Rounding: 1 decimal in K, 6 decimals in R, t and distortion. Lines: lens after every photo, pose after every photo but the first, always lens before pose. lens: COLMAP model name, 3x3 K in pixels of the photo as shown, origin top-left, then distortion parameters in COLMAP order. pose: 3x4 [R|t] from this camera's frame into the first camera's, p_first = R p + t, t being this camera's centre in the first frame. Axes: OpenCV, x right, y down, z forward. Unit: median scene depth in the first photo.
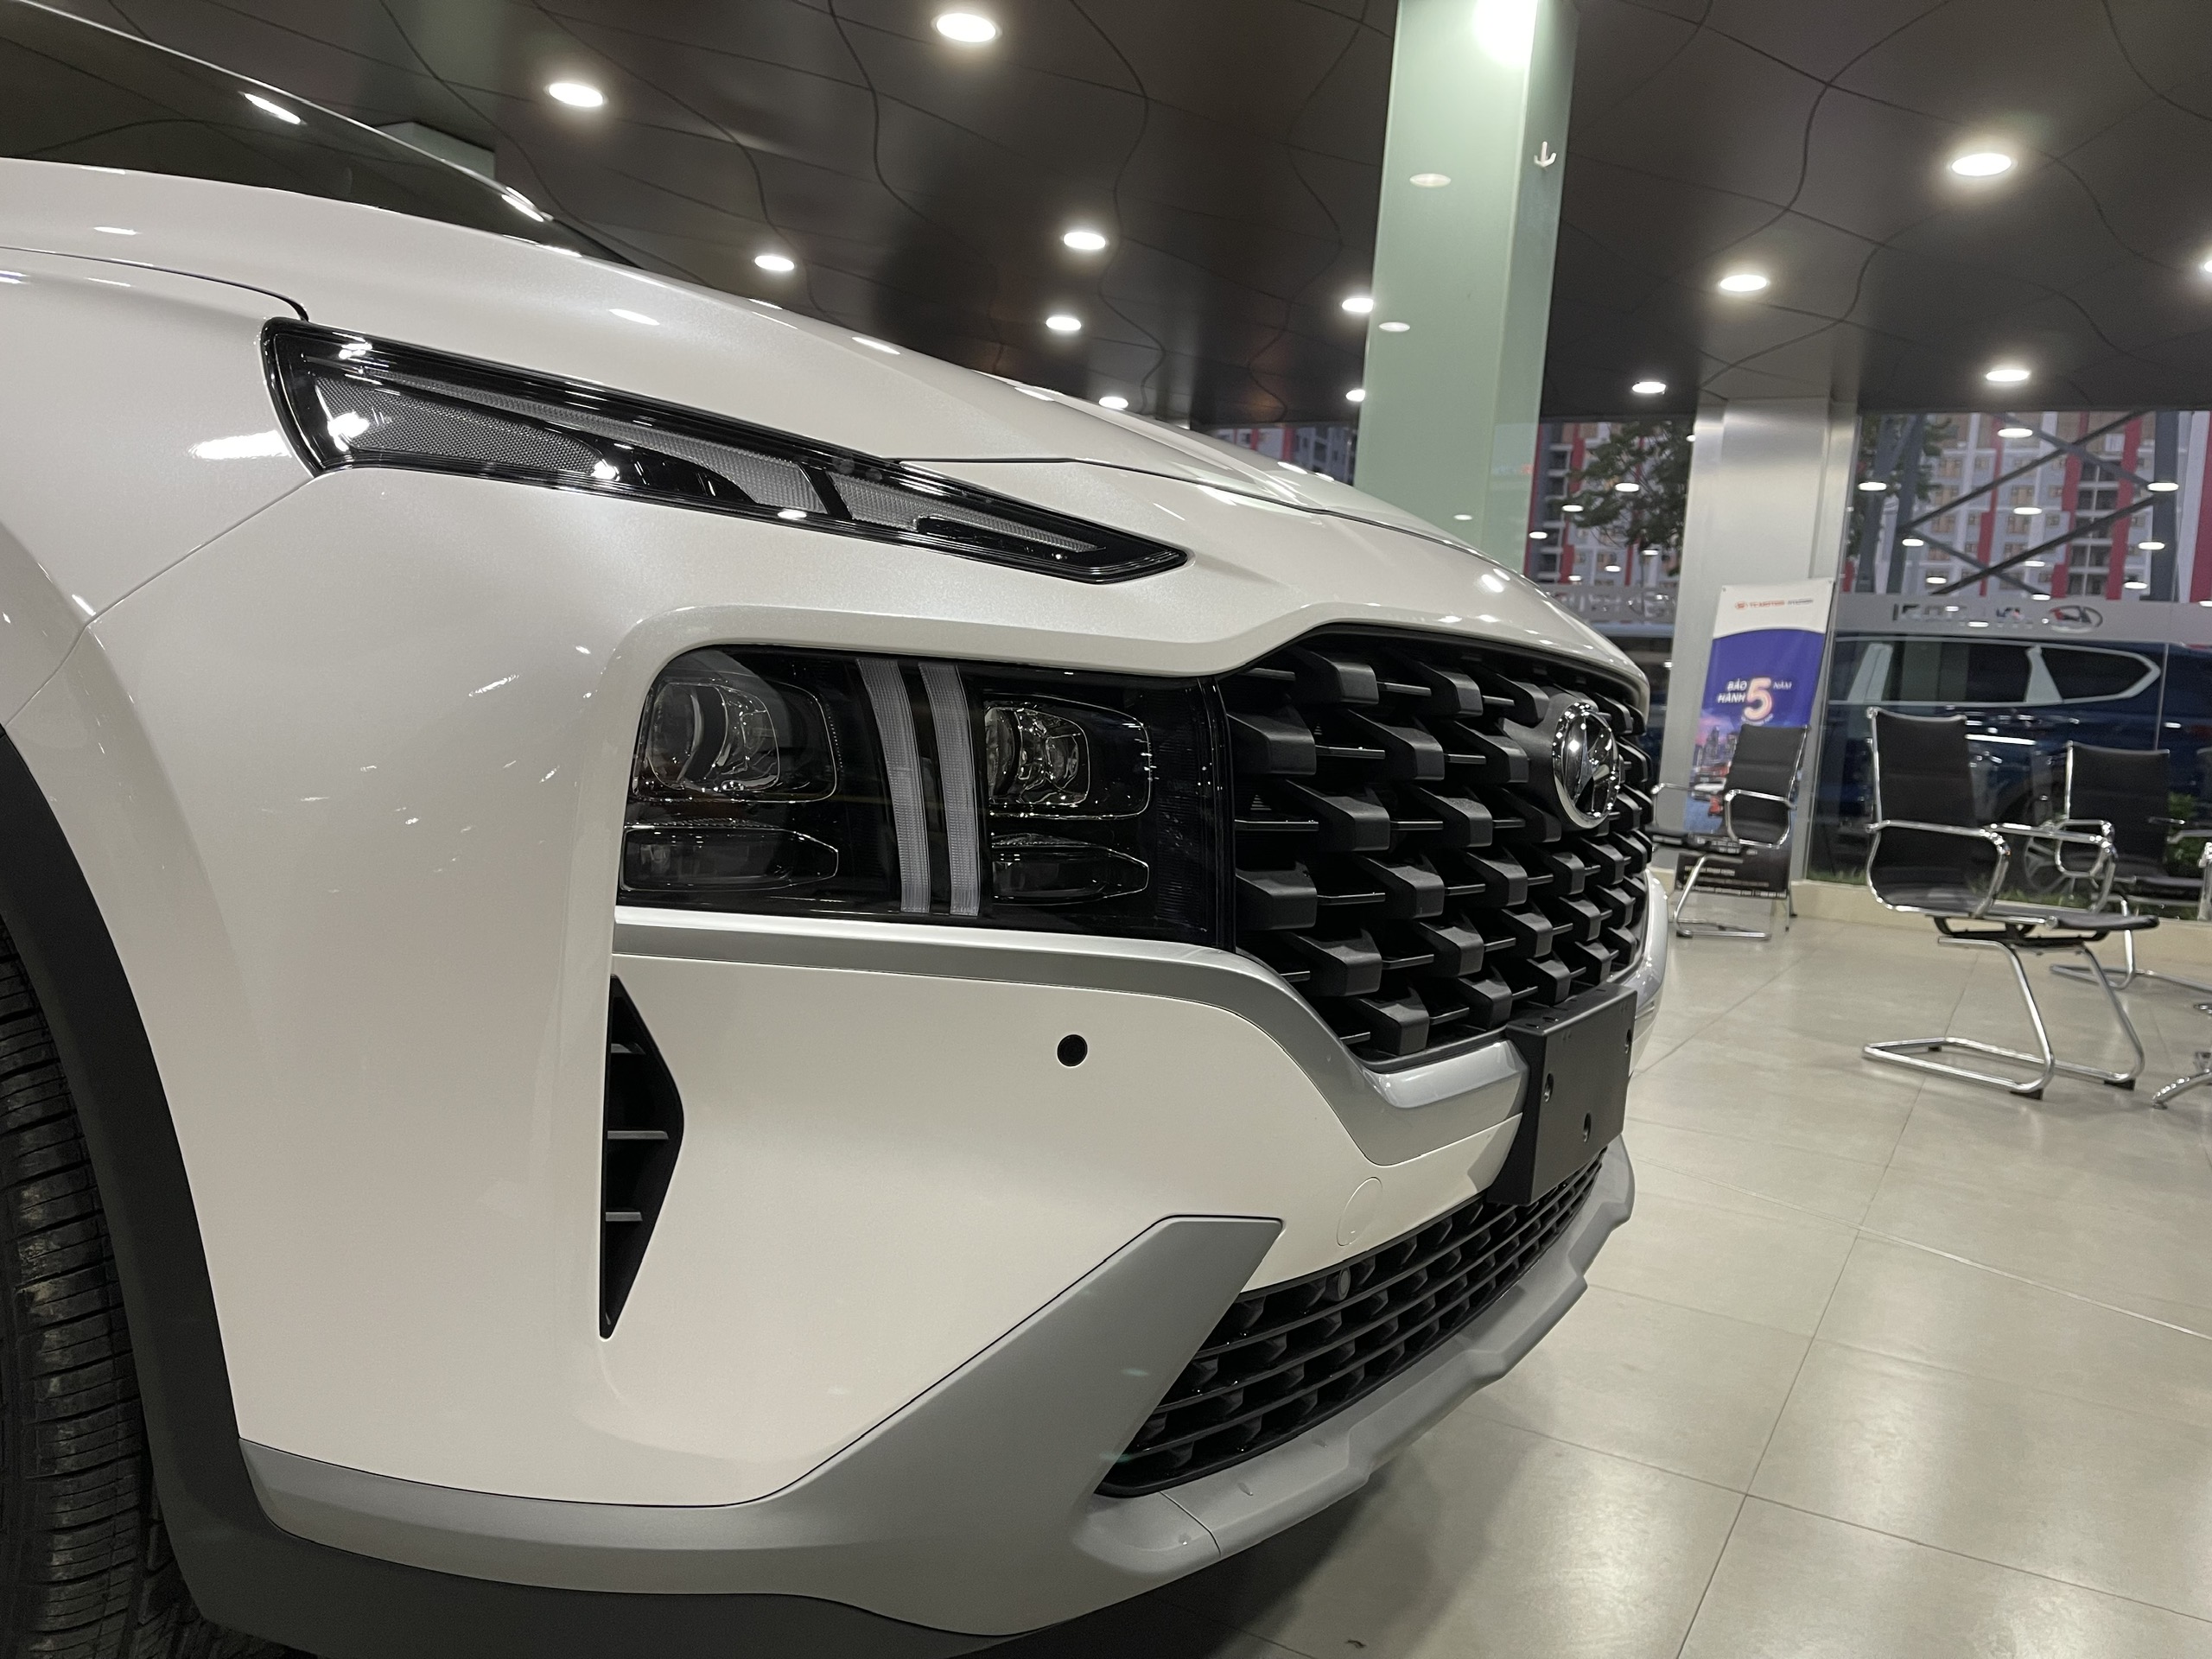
lens RADIAL K [[1662.8, 0, 1109.0], [0, 1662.8, 847.3], [0, 0, 1]] dist [0.026938, -0.025585]
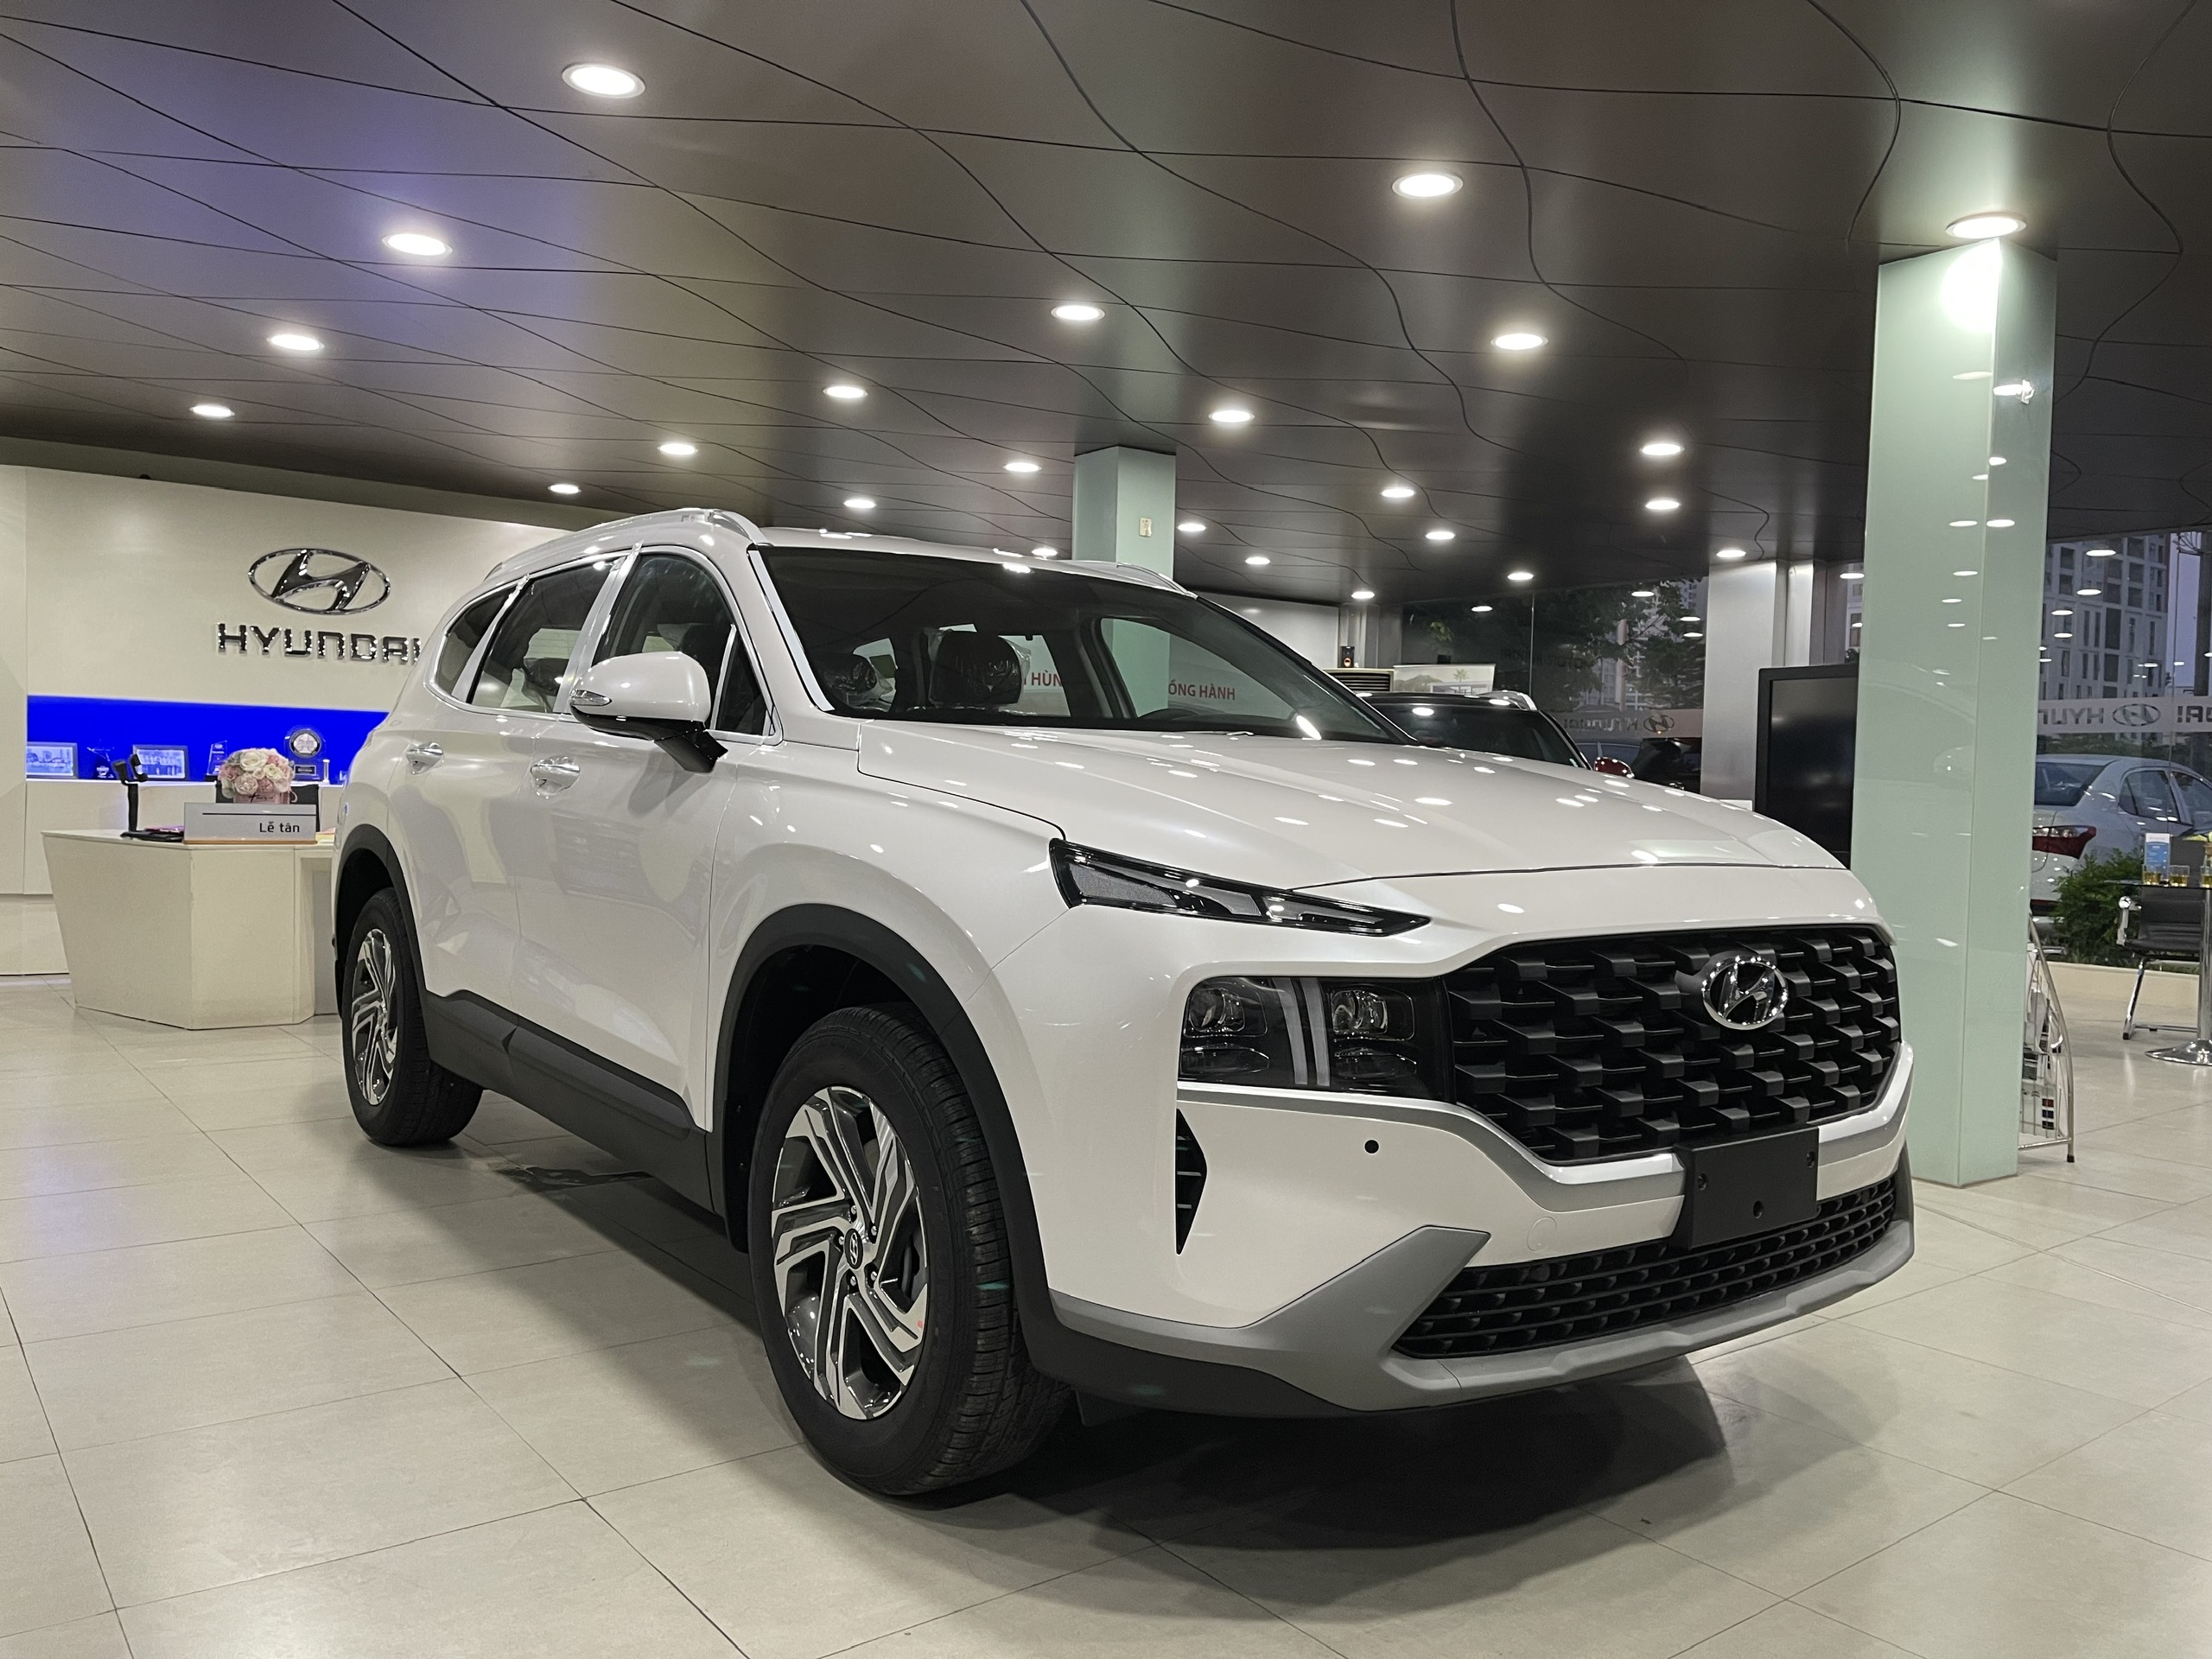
lens RADIAL K [[1662.8, 0, 1092.0], [0, 1662.8, 818.1], [0, 0, 1]] dist [0.026938, -0.025585]
pose [[0.913678, -0.047648, -0.403636, 0.556817], [0.012690, 0.995965, -0.088846, -0.125483], [0.406241, 0.076054, 0.910596, -1.239701]]
